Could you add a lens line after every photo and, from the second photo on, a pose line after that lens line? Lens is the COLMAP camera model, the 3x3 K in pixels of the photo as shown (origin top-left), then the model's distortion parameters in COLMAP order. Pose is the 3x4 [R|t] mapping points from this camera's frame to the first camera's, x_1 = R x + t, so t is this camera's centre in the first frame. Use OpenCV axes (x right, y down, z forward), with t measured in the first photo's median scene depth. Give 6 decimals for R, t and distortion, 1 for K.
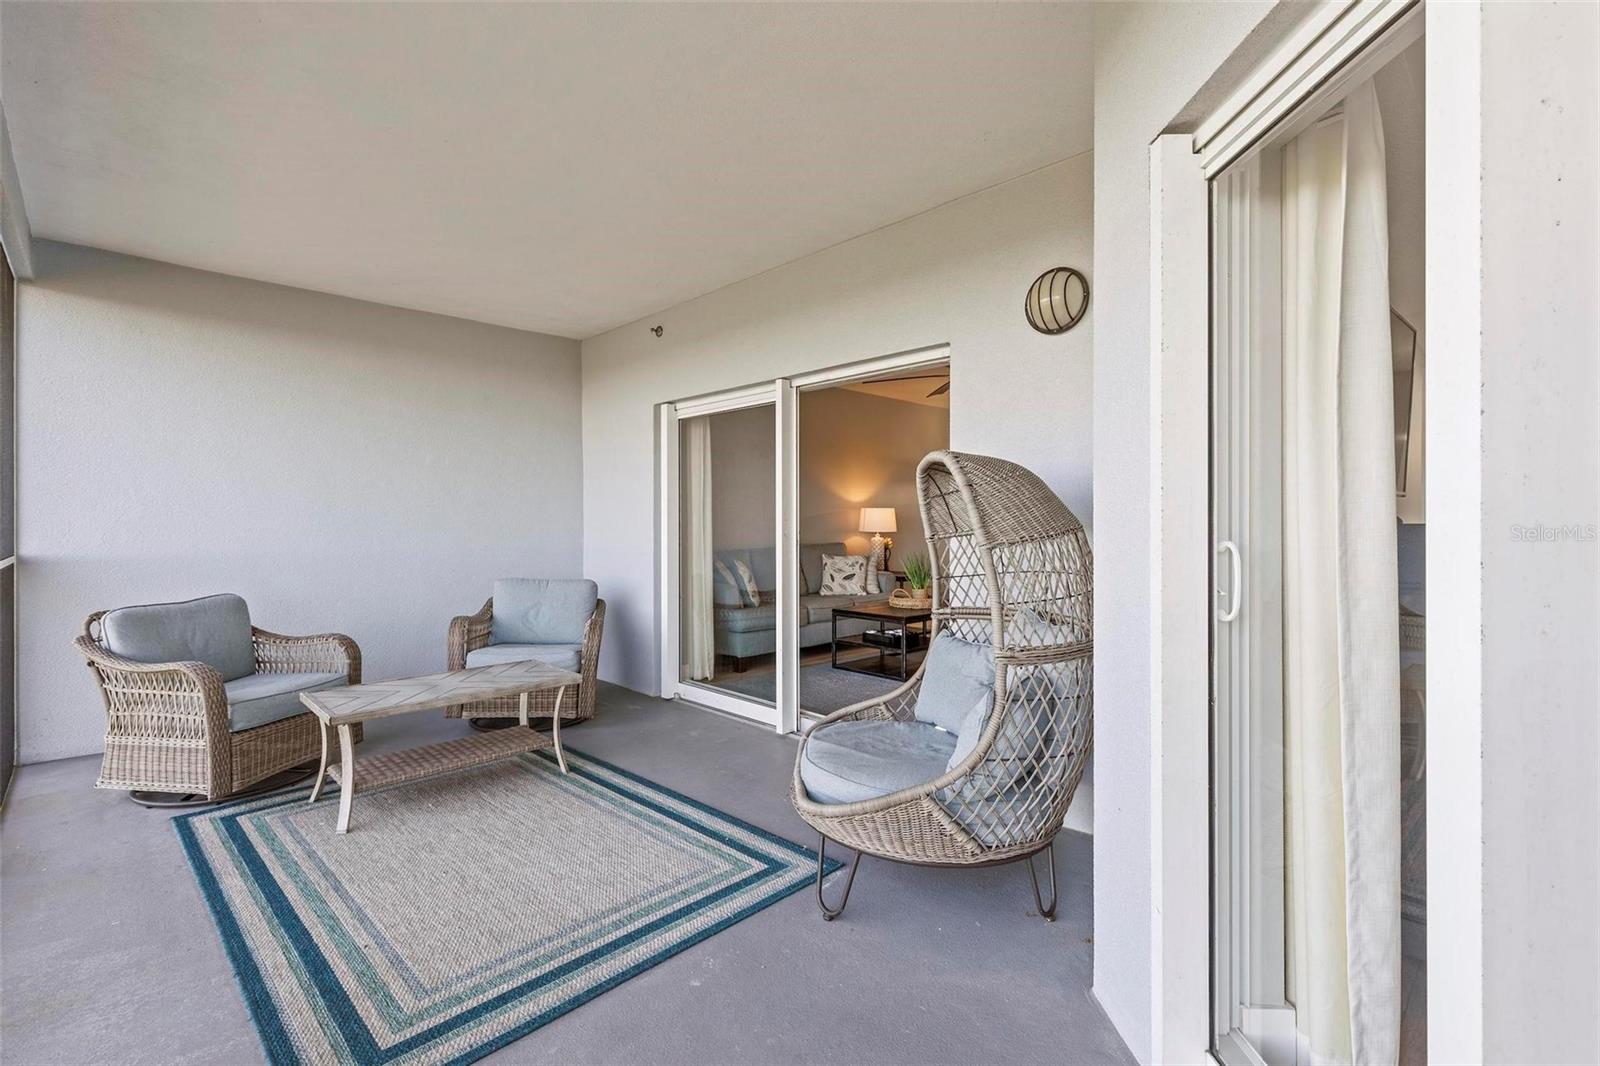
lens RADIAL K [[722.2, 0, 800.9], [0, 722.2, 526.9], [0, 0, 1]] dist [0.008104, -0.001995]
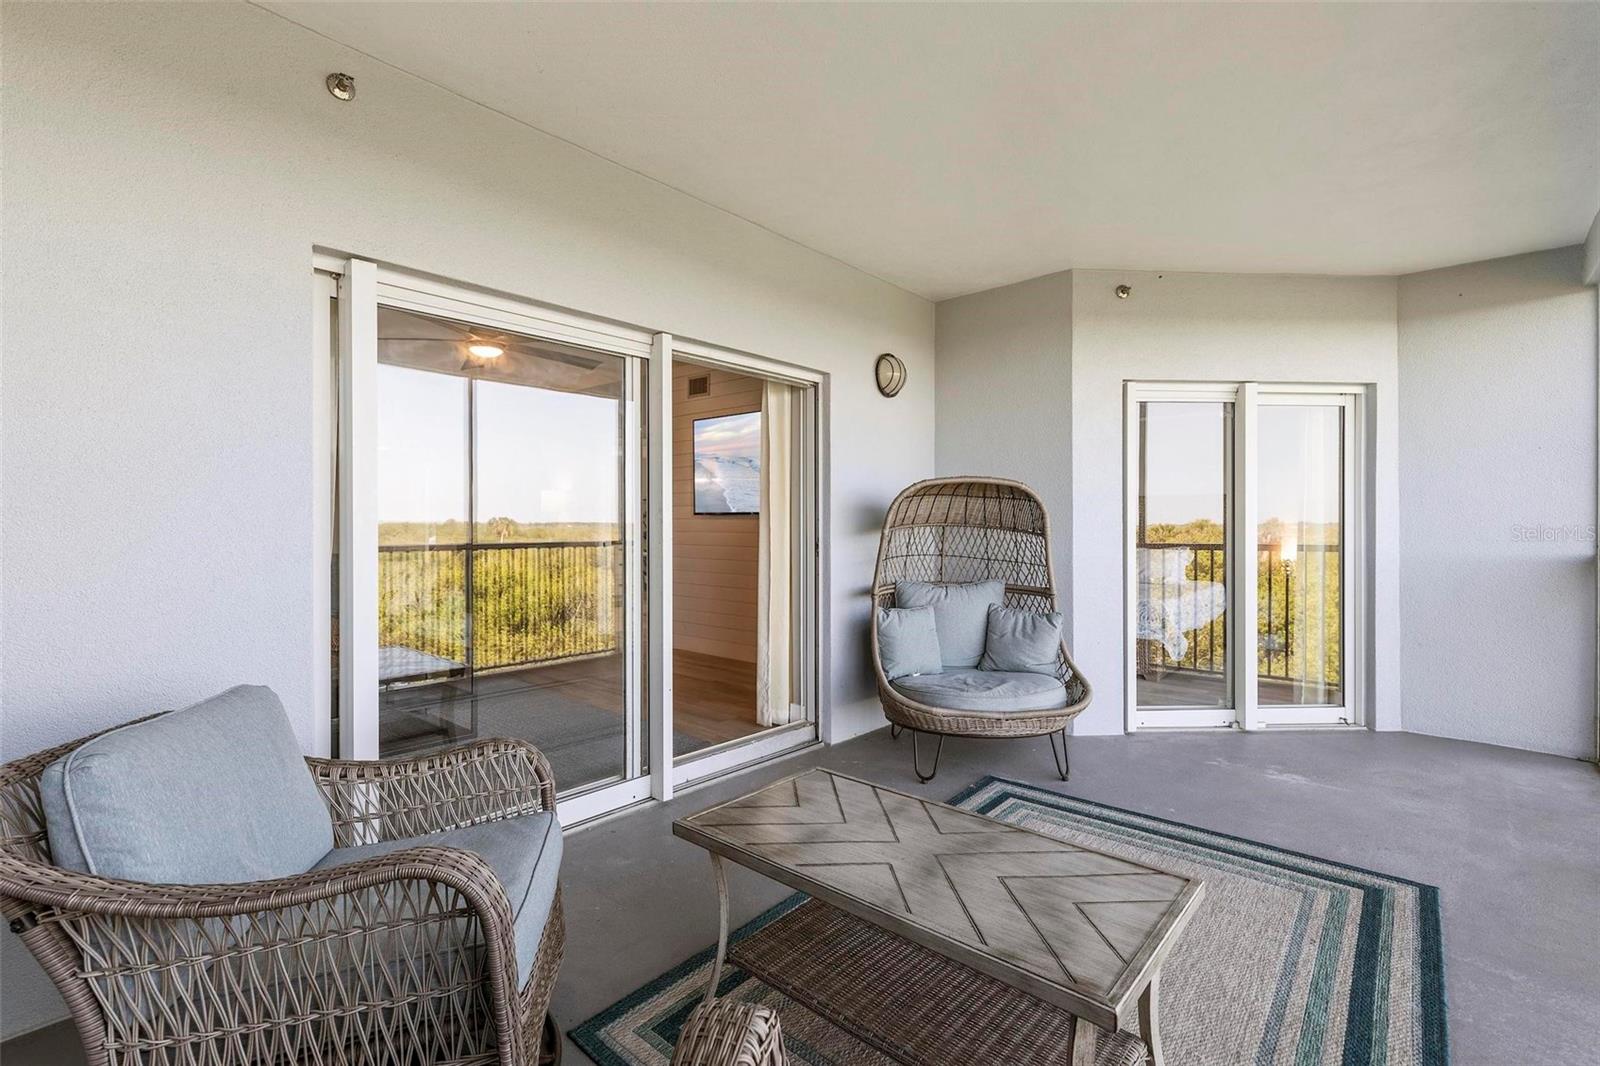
lens RADIAL K [[722.2, 0, 797.7], [0, 722.2, 525.5], [0, 0, 1]] dist [0.008104, -0.001995]
pose [[-0.066092, -0.005500, 0.997798, -1.585932], [0.014391, 0.999876, 0.006465, -0.017961], [-0.997710, 0.014786, -0.066005, 1.807975]]
